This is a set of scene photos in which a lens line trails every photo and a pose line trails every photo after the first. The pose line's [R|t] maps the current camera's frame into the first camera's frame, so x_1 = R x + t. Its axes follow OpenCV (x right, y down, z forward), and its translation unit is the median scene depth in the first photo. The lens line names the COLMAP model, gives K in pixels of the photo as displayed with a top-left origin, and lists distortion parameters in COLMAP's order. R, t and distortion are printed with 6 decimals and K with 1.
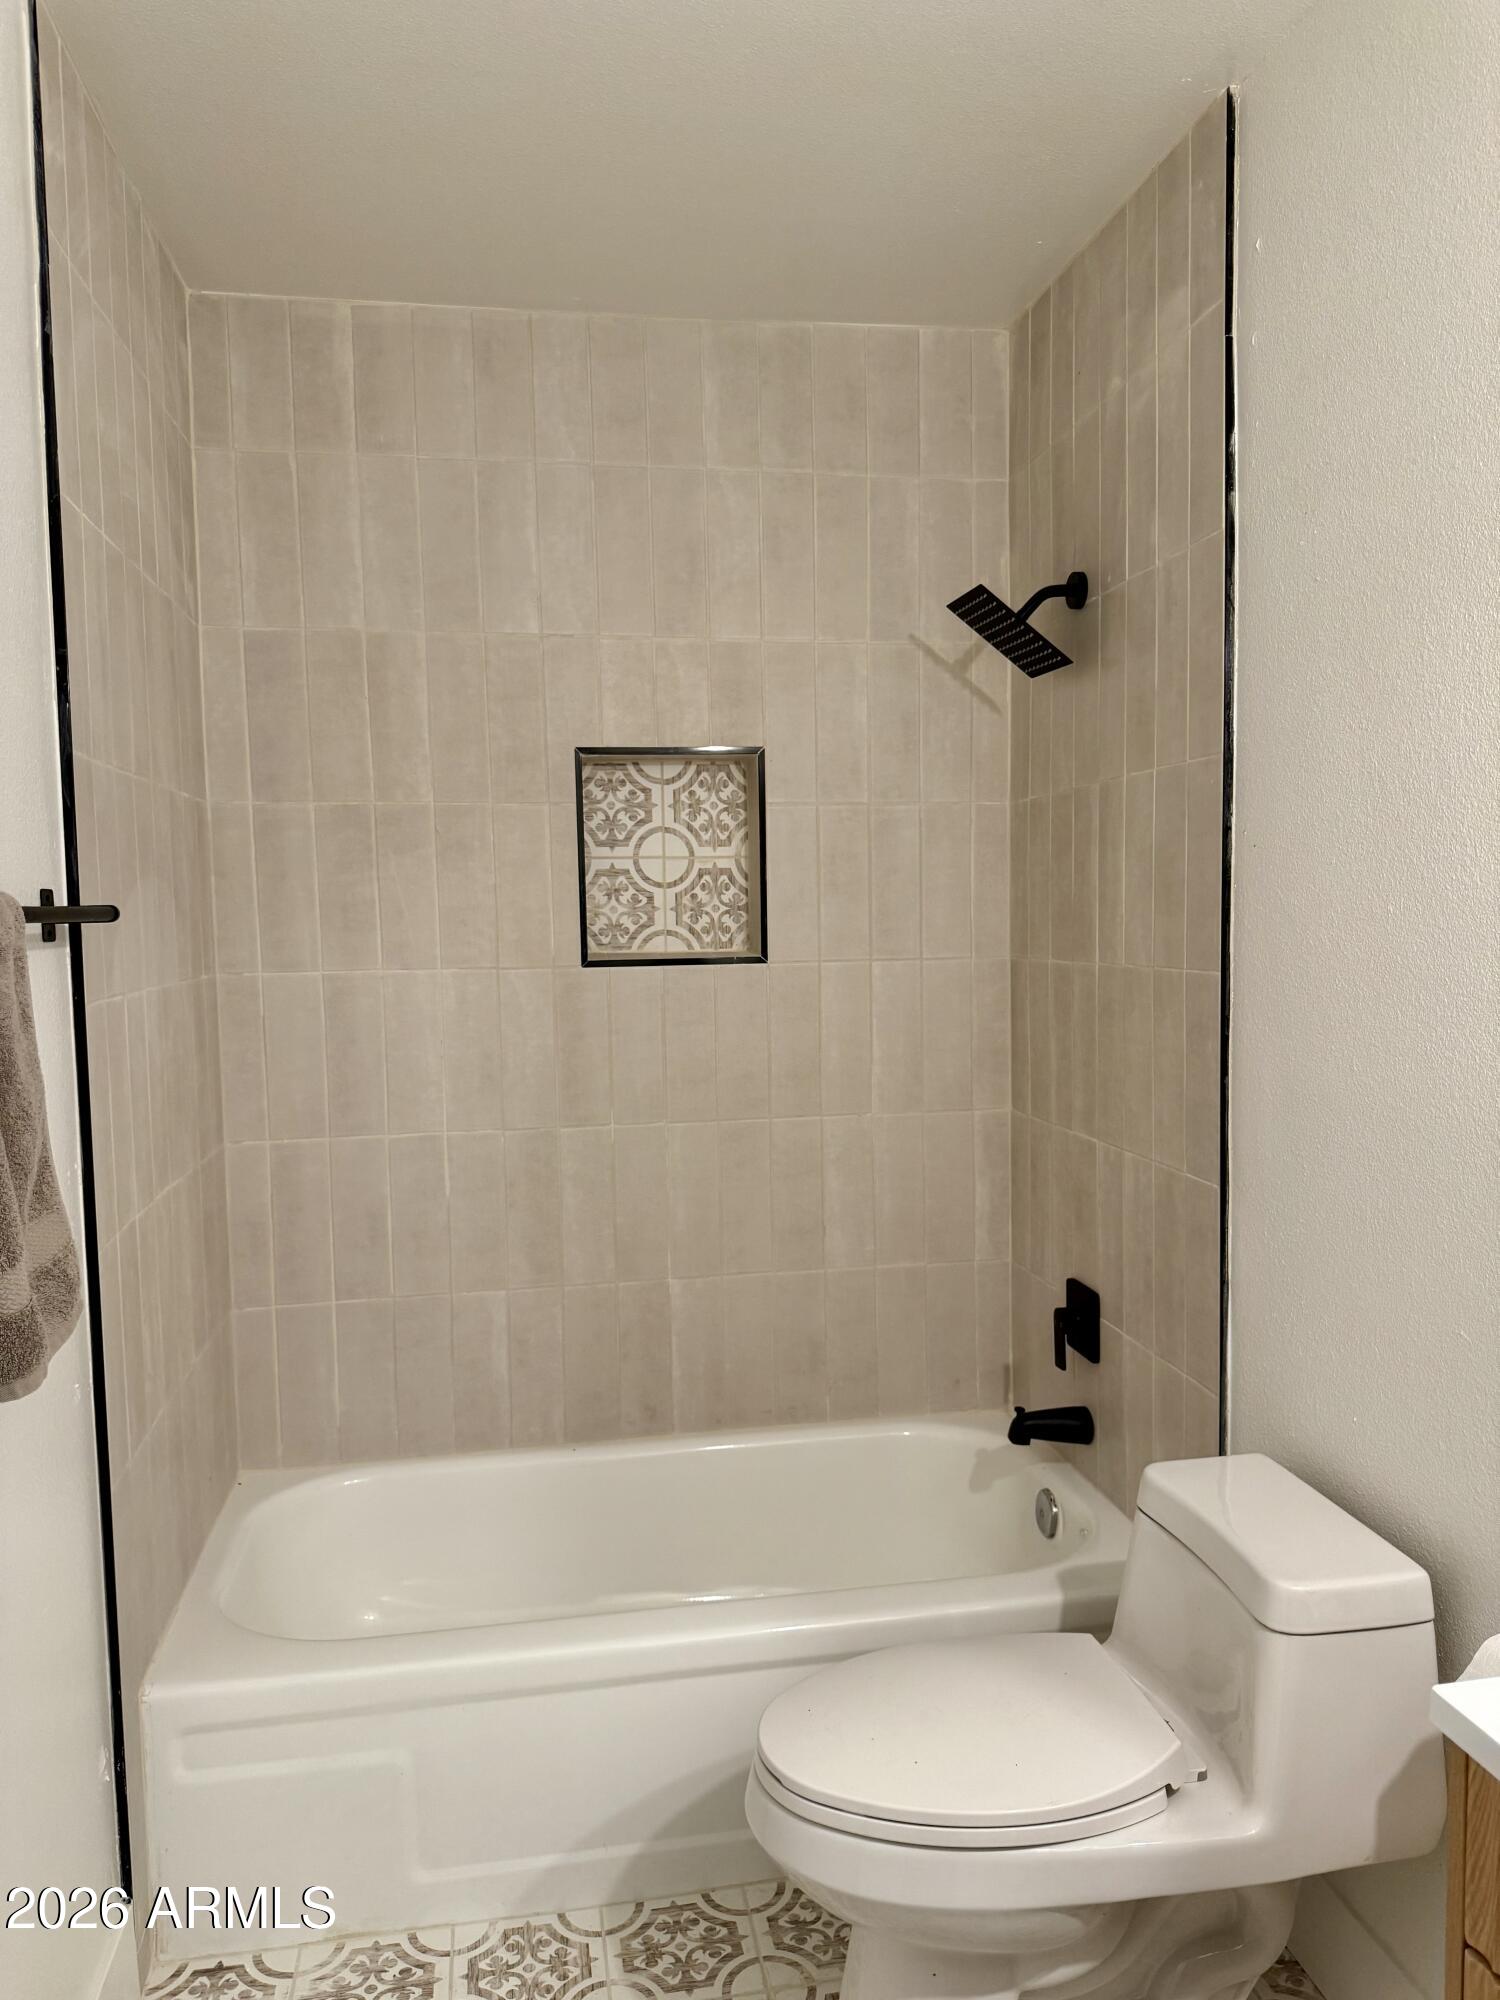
lens RADIAL K [[1414.1, 0, 752.5], [0, 1414.1, 1015.9], [0, 0, 1]] dist [0.040259, -0.049576]
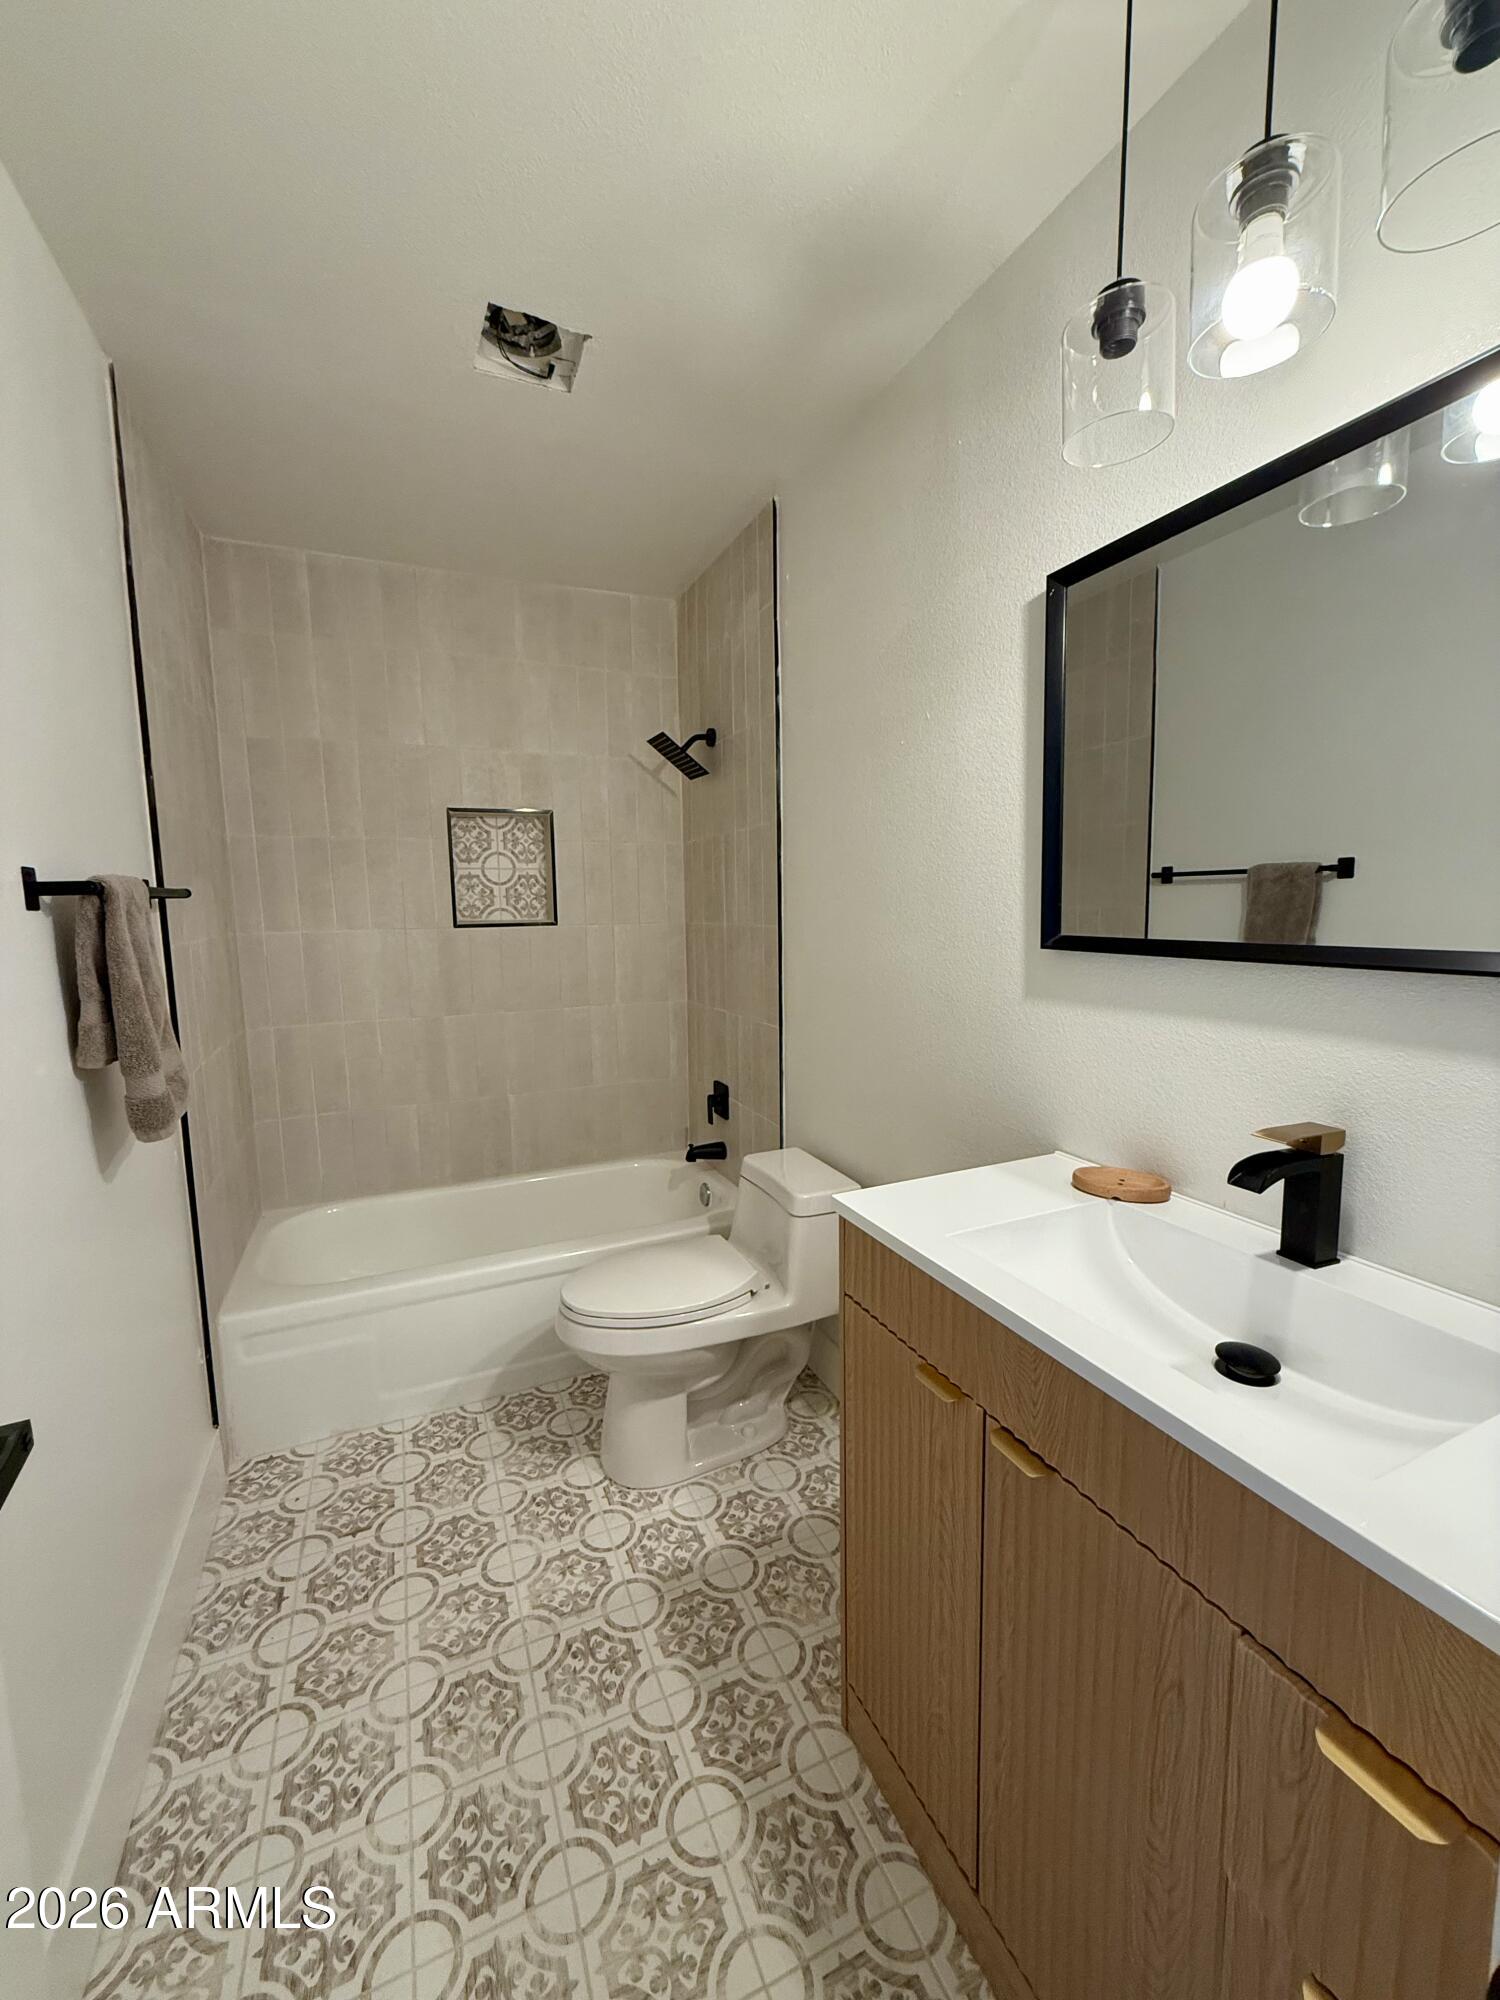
lens RADIAL K [[795.8, 0, 745.6], [0, 795.8, 994.9], [0, 0, 1]] dist [-0.000818, 0.000237]
pose [[0.971657, -0.025438, 0.235021, 0.002892], [0.016736, 0.999101, 0.038948, 0.021260], [-0.235800, -0.033911, 0.971210, -0.115530]]
